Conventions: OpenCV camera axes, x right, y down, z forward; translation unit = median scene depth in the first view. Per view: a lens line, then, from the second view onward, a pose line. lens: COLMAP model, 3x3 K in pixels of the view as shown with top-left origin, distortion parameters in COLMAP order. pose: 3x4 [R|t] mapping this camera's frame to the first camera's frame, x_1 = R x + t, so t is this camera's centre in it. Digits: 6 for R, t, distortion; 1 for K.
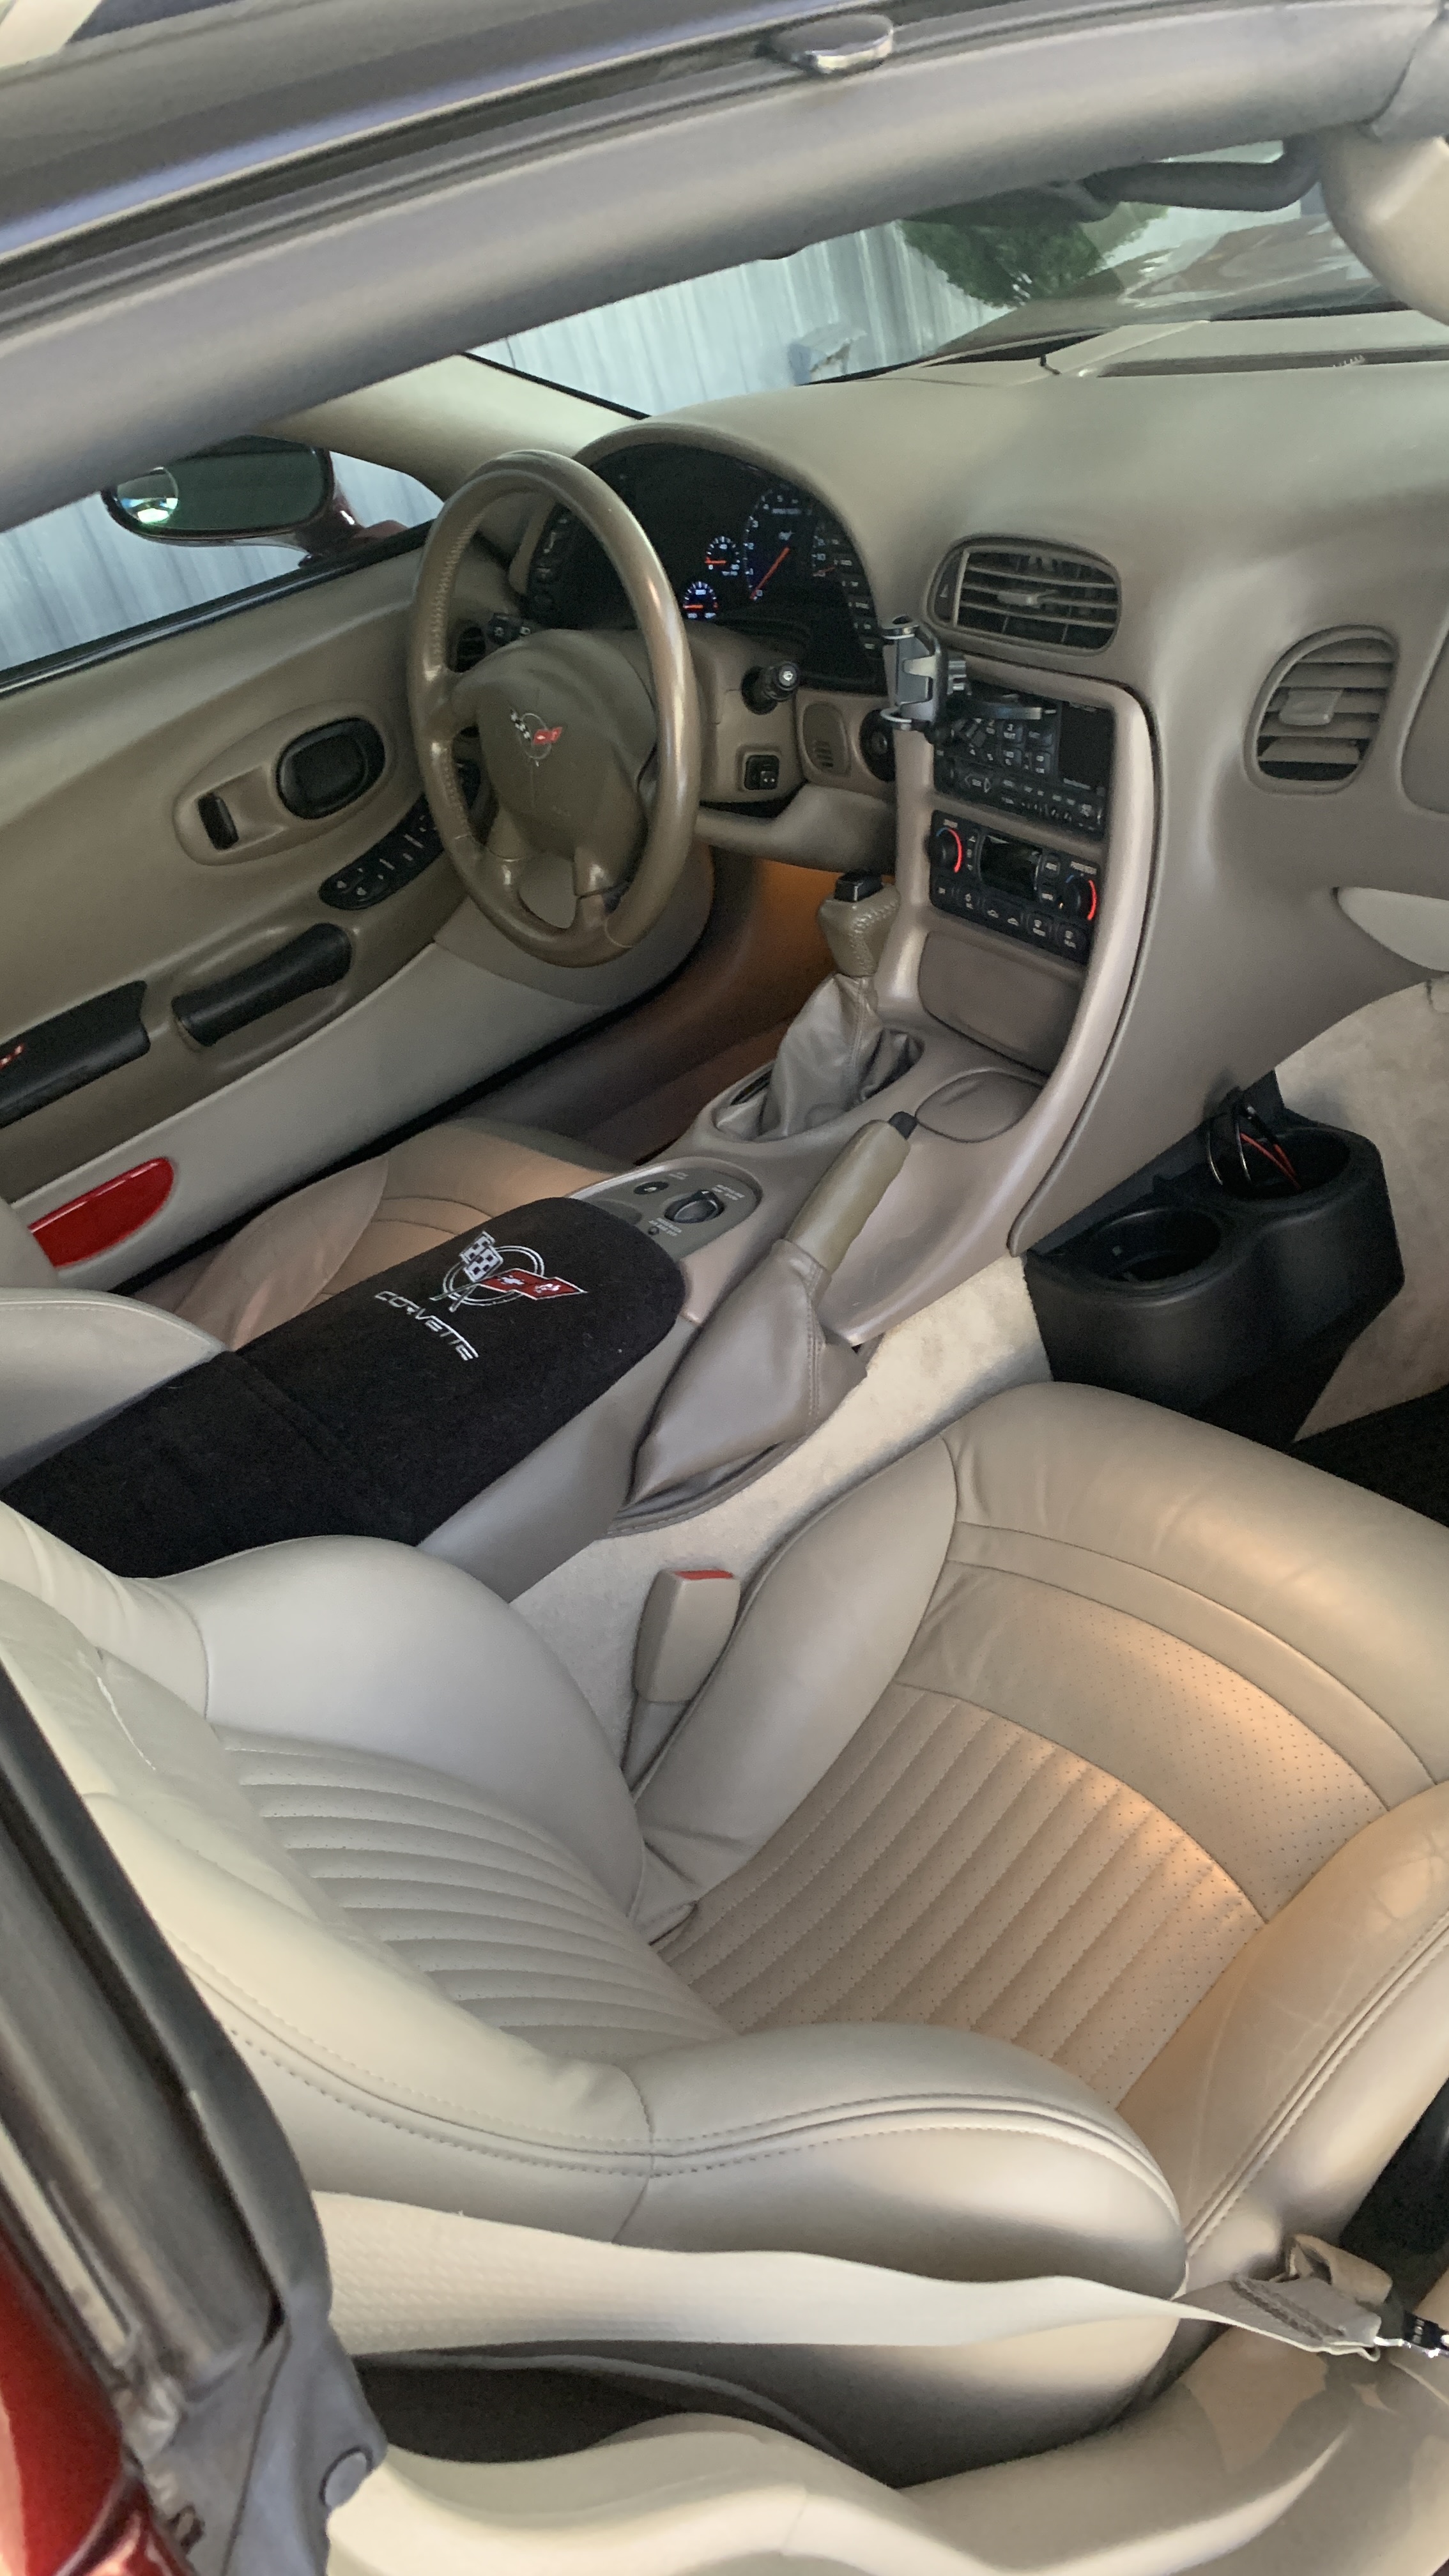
lens RADIAL K [[2014.9, 0, 724.5], [0, 2014.9, 1288.0], [0, 0, 1]] dist [0.078821, -0.111868]
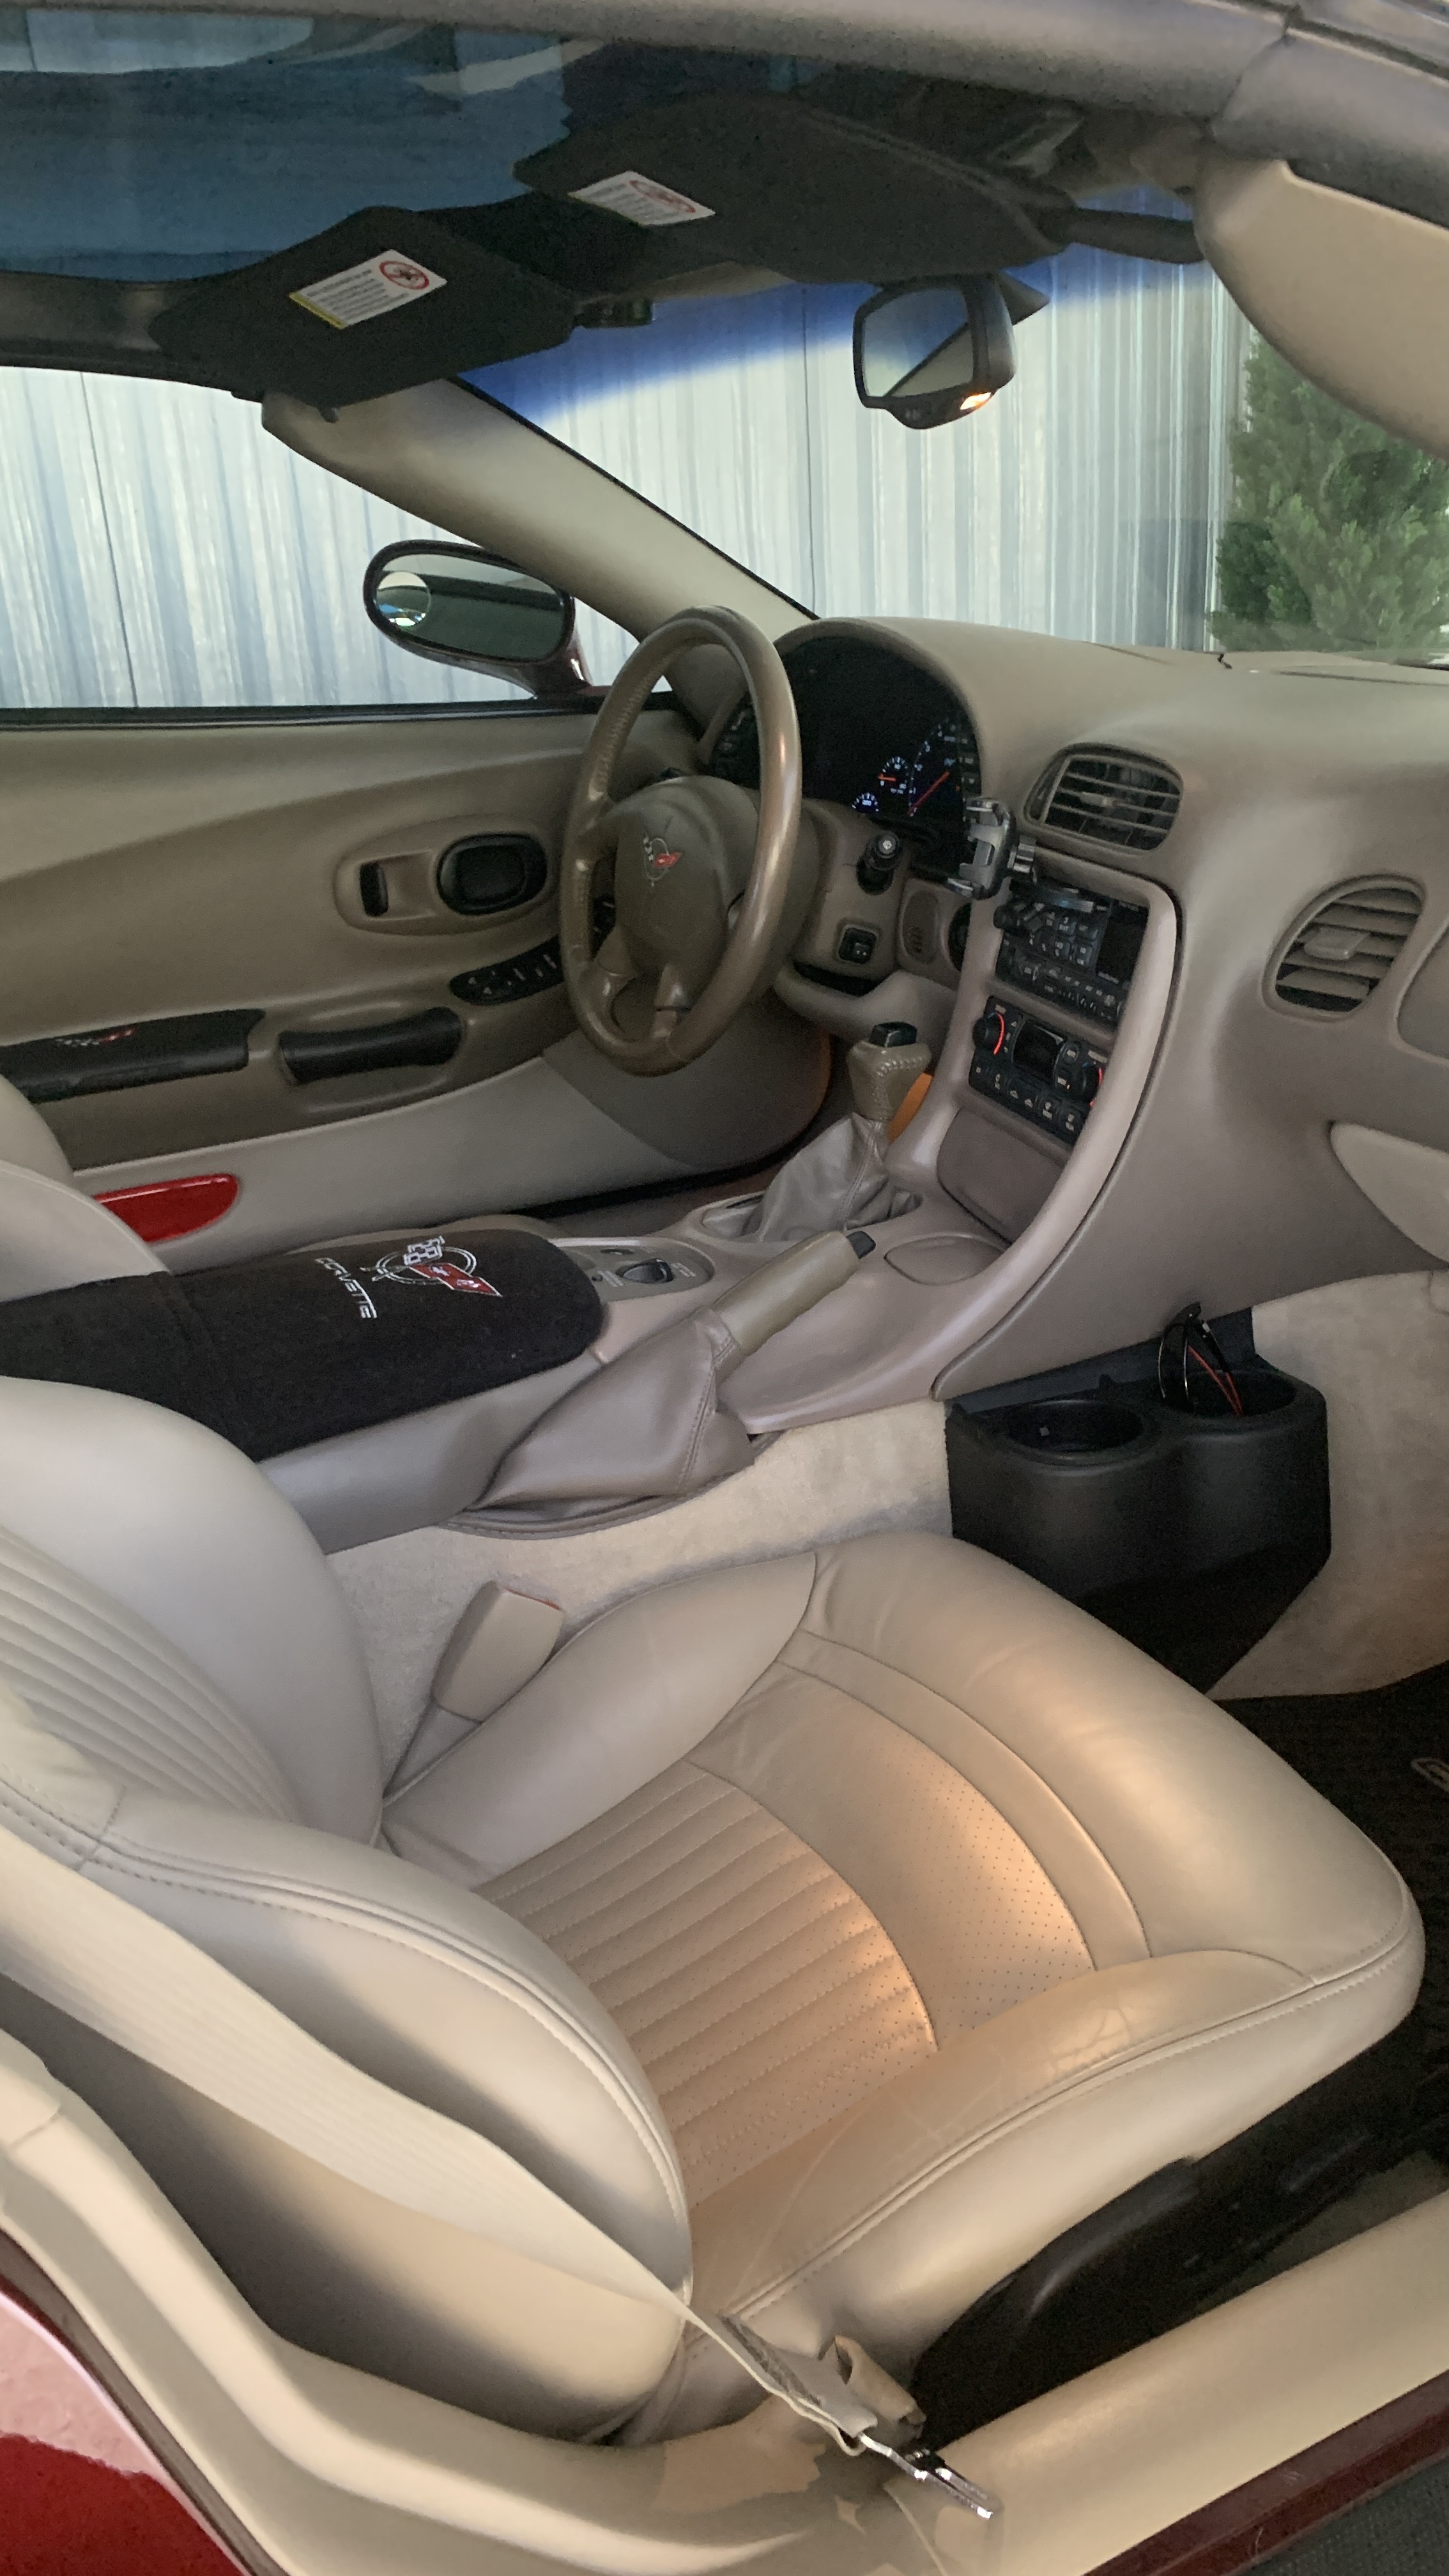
lens RADIAL K [[2014.9, 0, 724.5], [0, 2014.9, 1288.0], [0, 0, 1]] dist [0.078821, -0.111868]
pose [[0.958881, 0.258152, -0.117919, 0.143605], [-0.274629, 0.948805, -0.156040, 0.113901], [0.071600, 0.182008, 0.980687, -0.000434]]
